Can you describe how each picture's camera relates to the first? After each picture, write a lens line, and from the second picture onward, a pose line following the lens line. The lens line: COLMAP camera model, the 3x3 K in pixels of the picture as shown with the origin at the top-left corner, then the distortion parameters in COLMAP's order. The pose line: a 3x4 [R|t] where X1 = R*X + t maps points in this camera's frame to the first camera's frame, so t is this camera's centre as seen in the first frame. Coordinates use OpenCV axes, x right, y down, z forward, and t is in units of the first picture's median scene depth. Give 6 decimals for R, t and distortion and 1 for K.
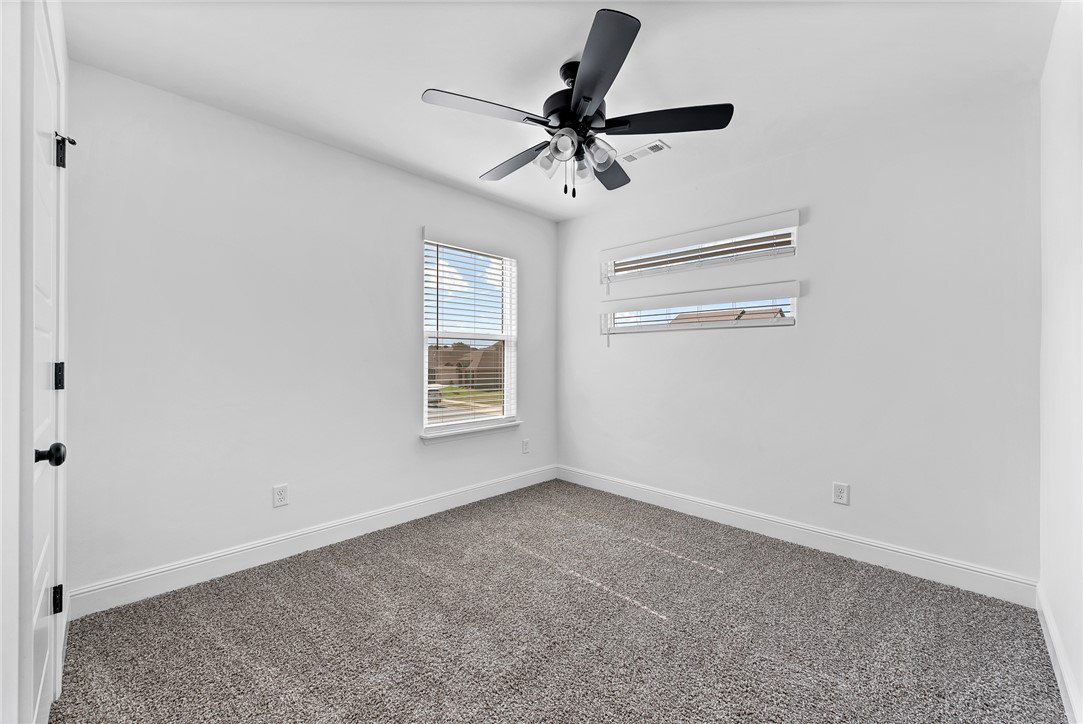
lens RADIAL K [[426.6, 0, 541.5], [0, 426.6, 362.0], [0, 0, 1]] dist [0.000624, -0.000205]
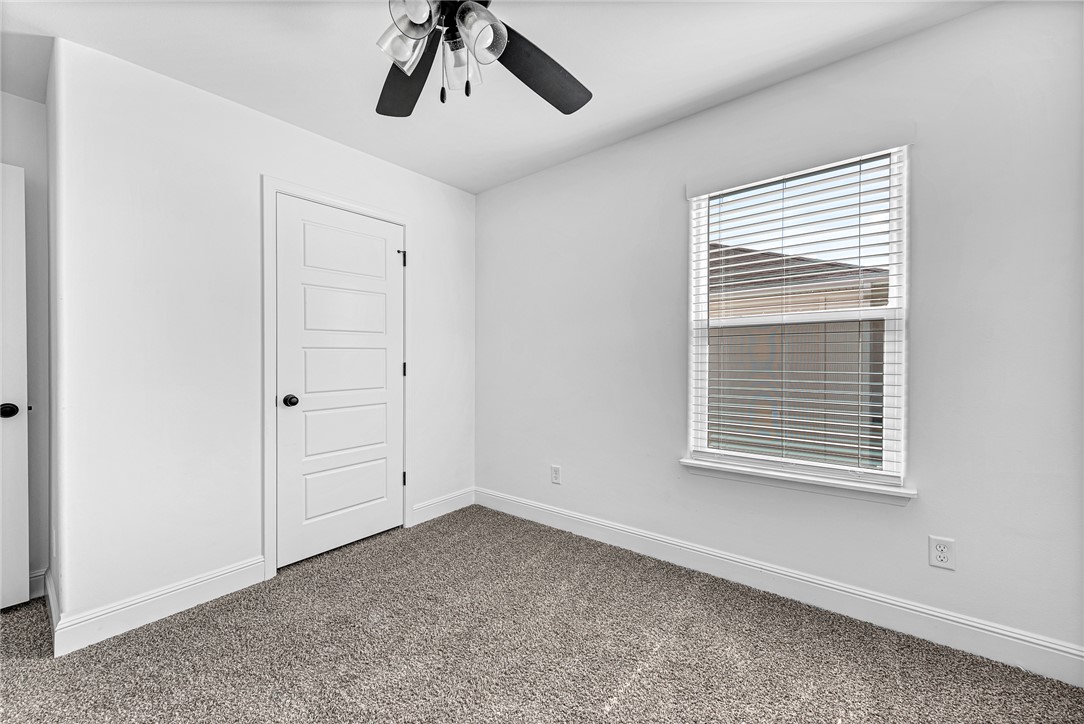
lens RADIAL K [[427.0, 0, 542.0], [0, 427.0, 362.0], [0, 0, 1]] dist [0.000624, -0.000205]
pose [[0.103721, 0.008501, -0.994570, 0.485461], [0.002203, 0.999959, 0.008777, -0.007380], [0.994604, -0.003101, 0.103698, 0.731770]]
